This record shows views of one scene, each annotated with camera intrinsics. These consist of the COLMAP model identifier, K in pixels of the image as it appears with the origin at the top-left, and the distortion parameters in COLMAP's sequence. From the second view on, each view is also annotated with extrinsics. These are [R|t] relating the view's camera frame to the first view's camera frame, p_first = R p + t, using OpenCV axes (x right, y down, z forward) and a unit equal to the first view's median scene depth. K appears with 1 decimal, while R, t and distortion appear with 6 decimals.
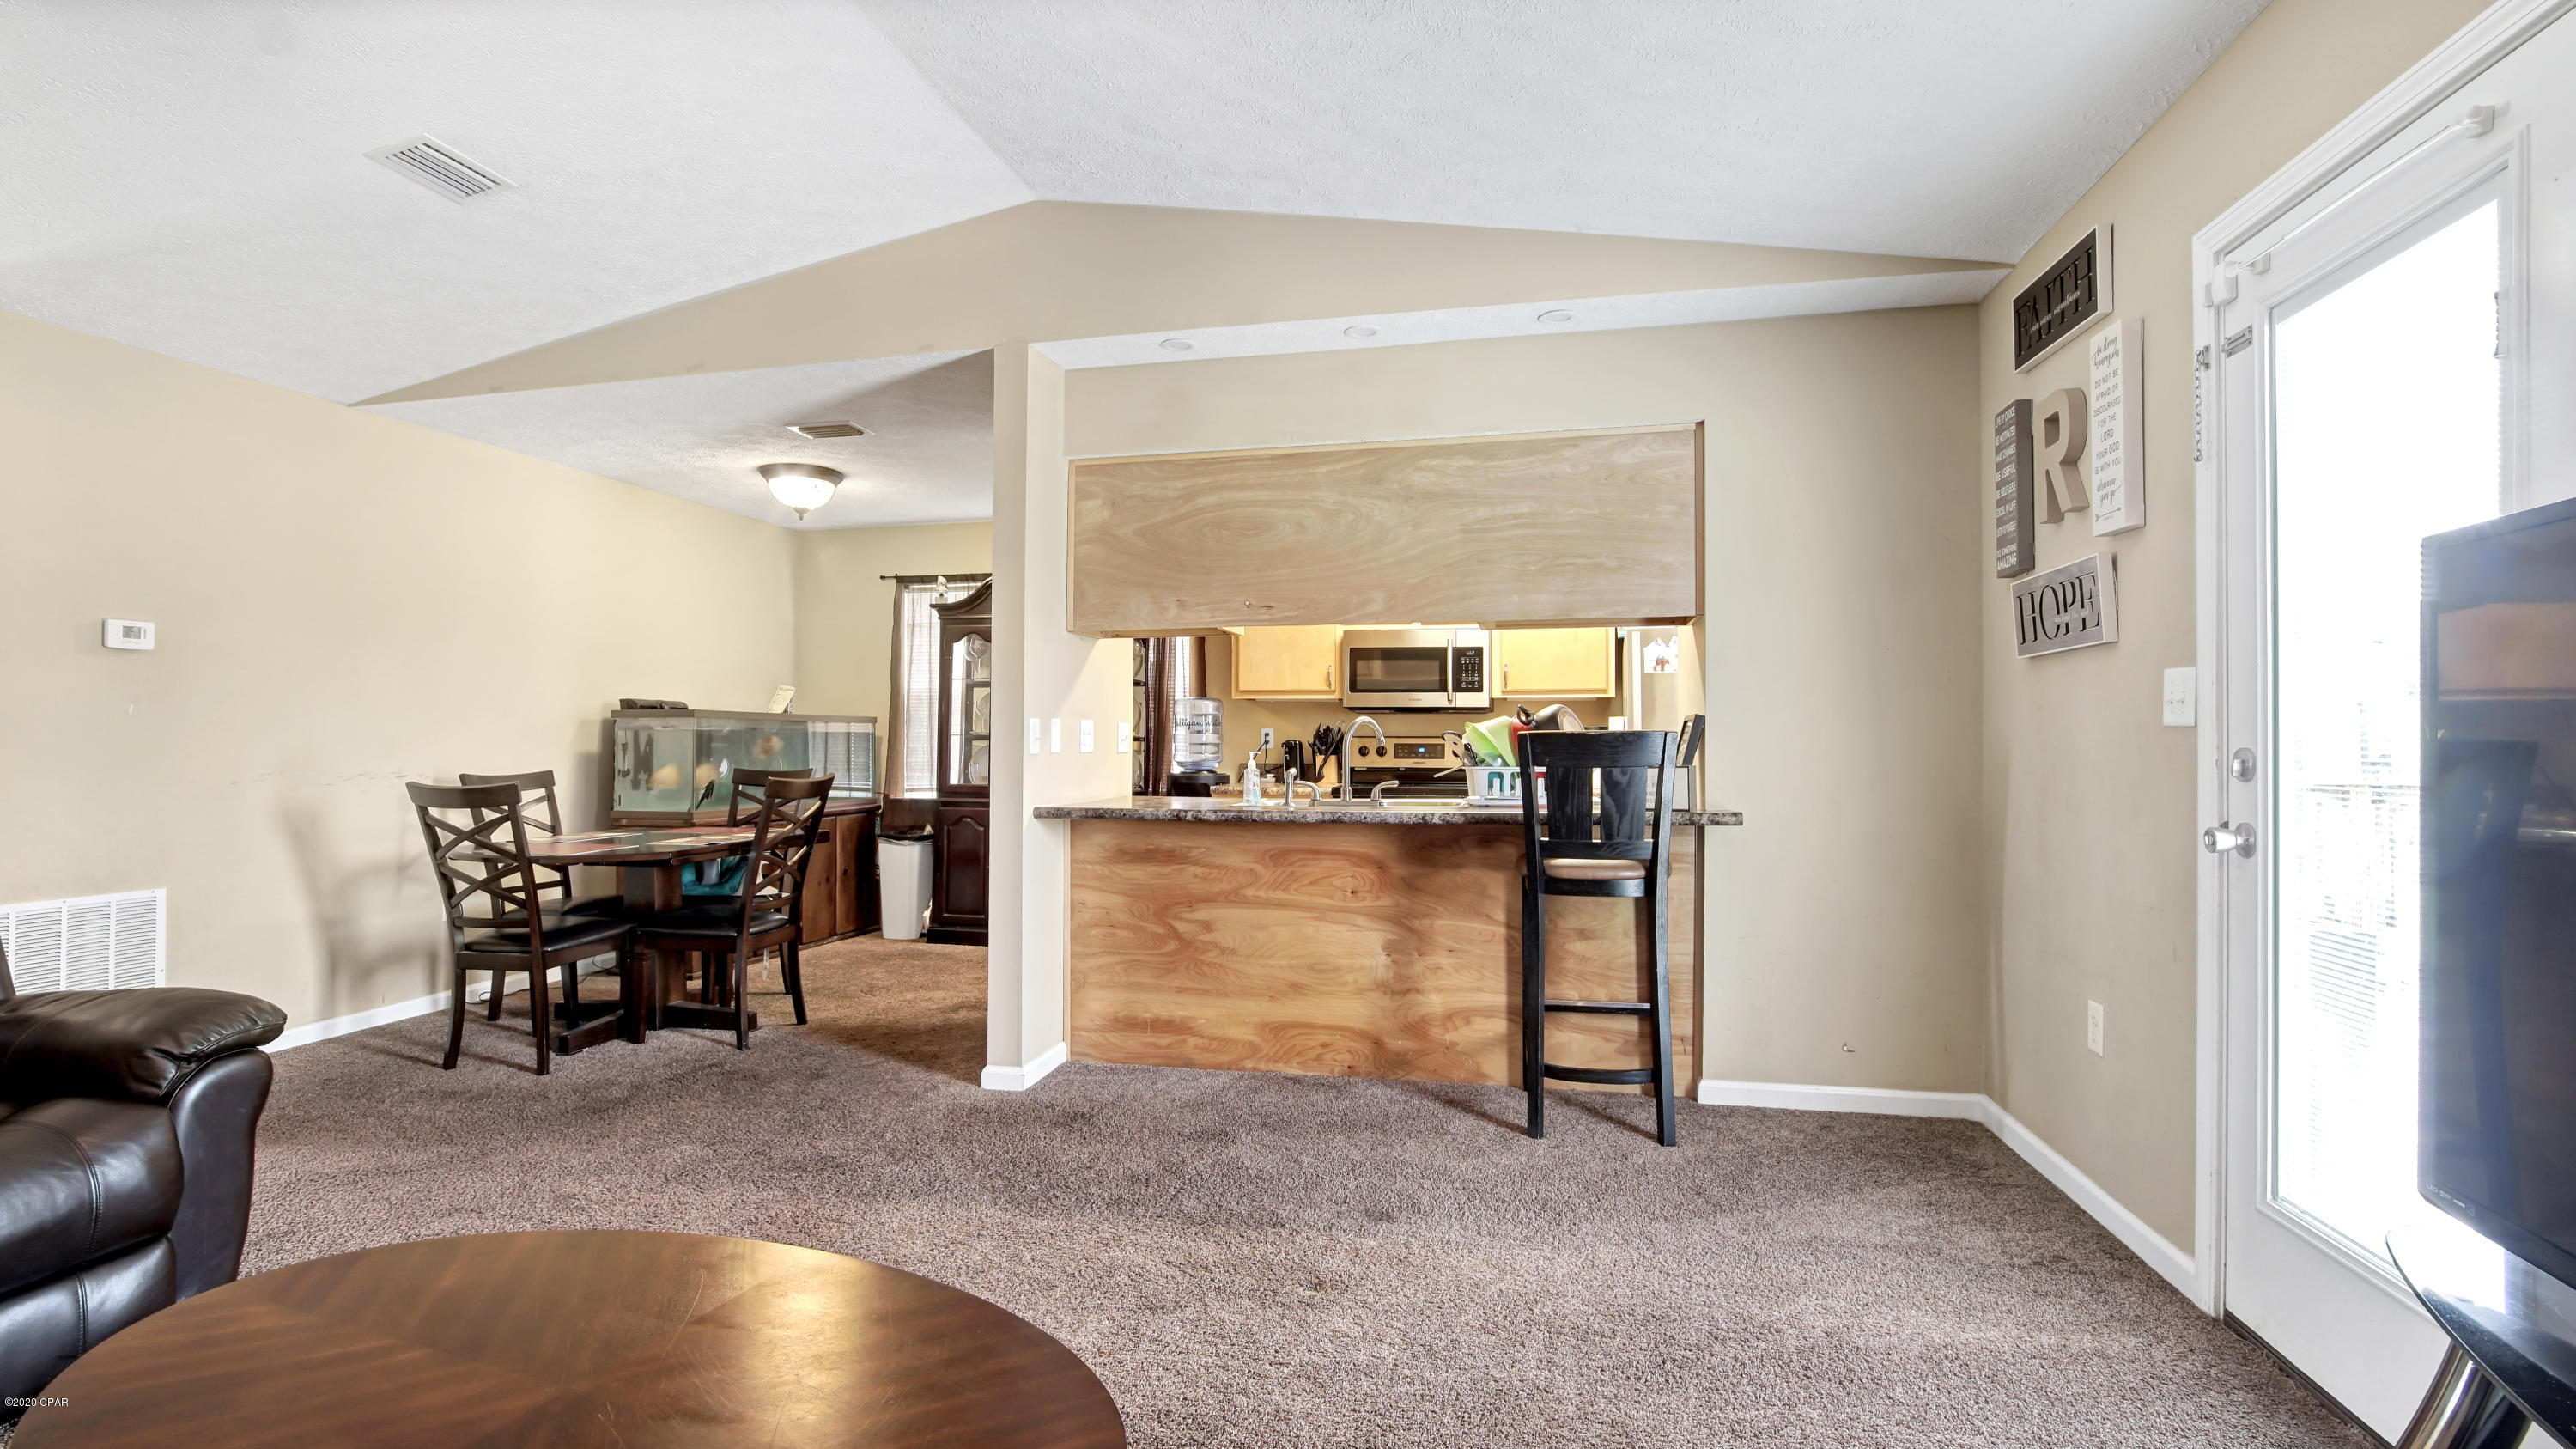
lens RADIAL K [[1186.9, 0, 1285.5], [0, 1186.9, 741.4], [0, 0, 1]] dist [-0.036853, 0.009927]
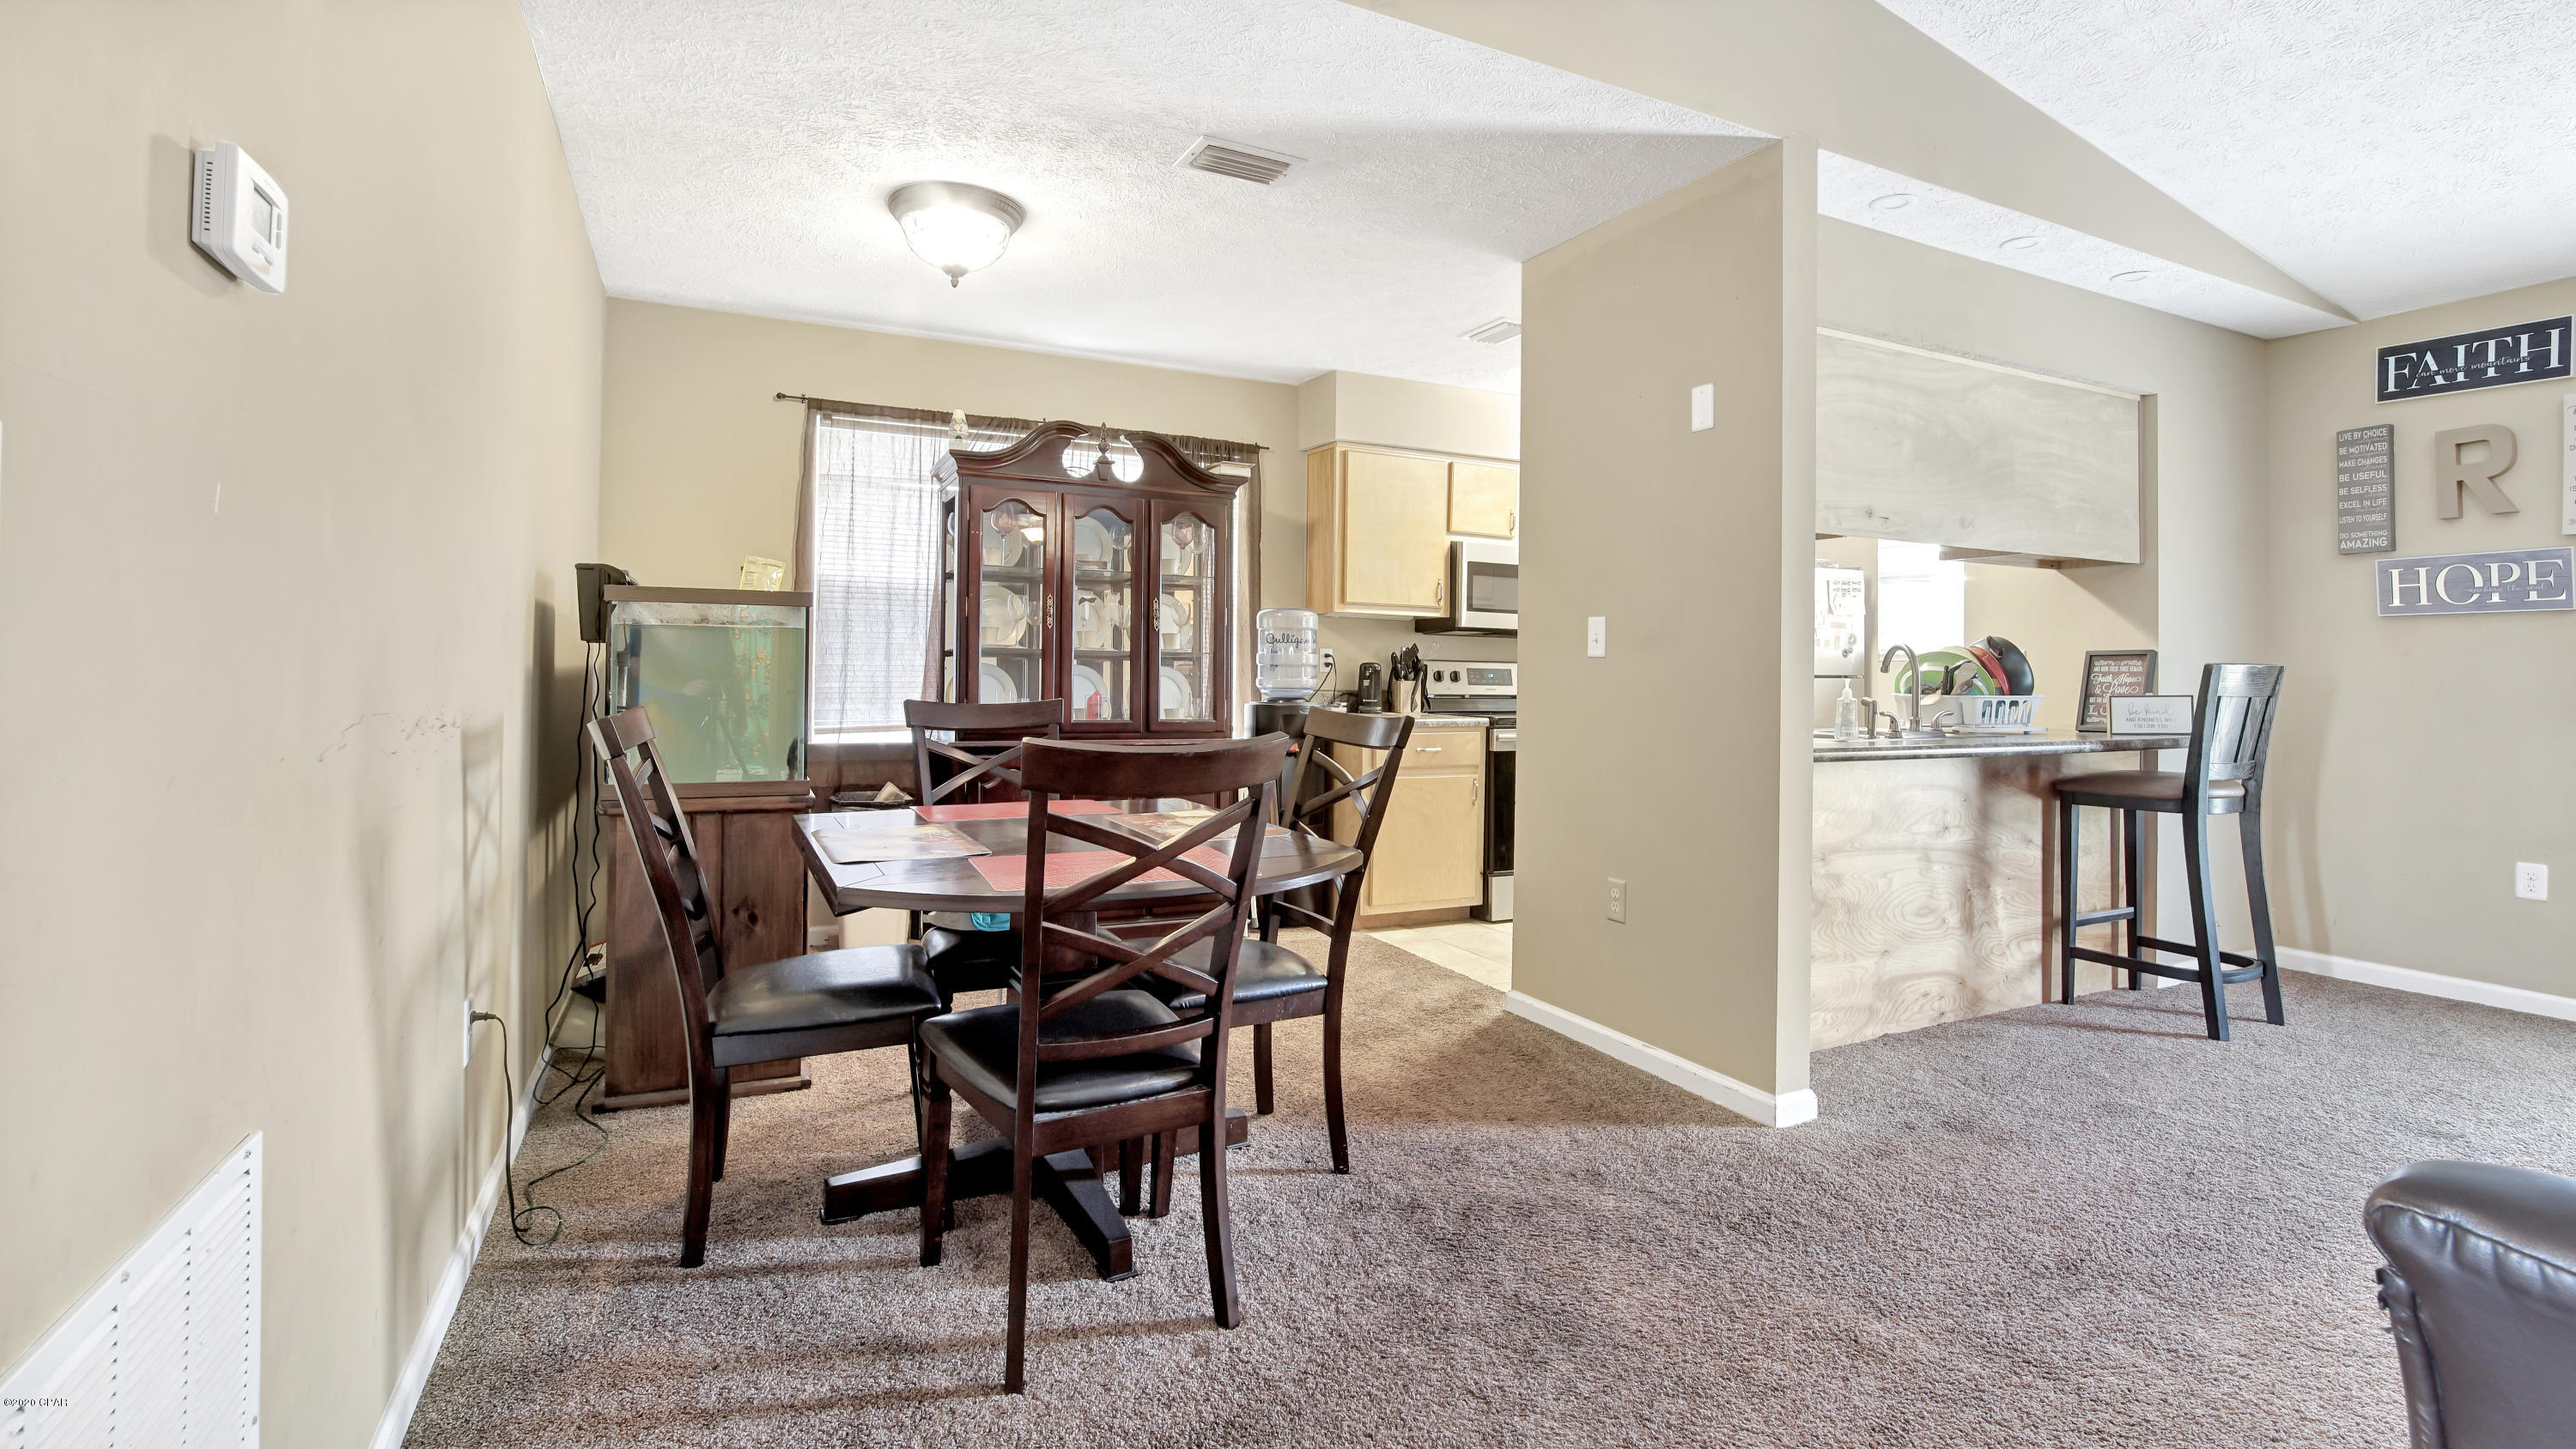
lens RADIAL K [[1178.1, 0, 1288.5], [0, 1178.1, 670.2], [0, 0, 1]] dist [-0.033881, 0.009889]
pose [[0.776927, 0.011925, 0.629478, -0.586258], [-0.014152, 0.999899, -0.001475, 0.006441], [-0.629432, -0.007763, 0.777017, 0.380526]]
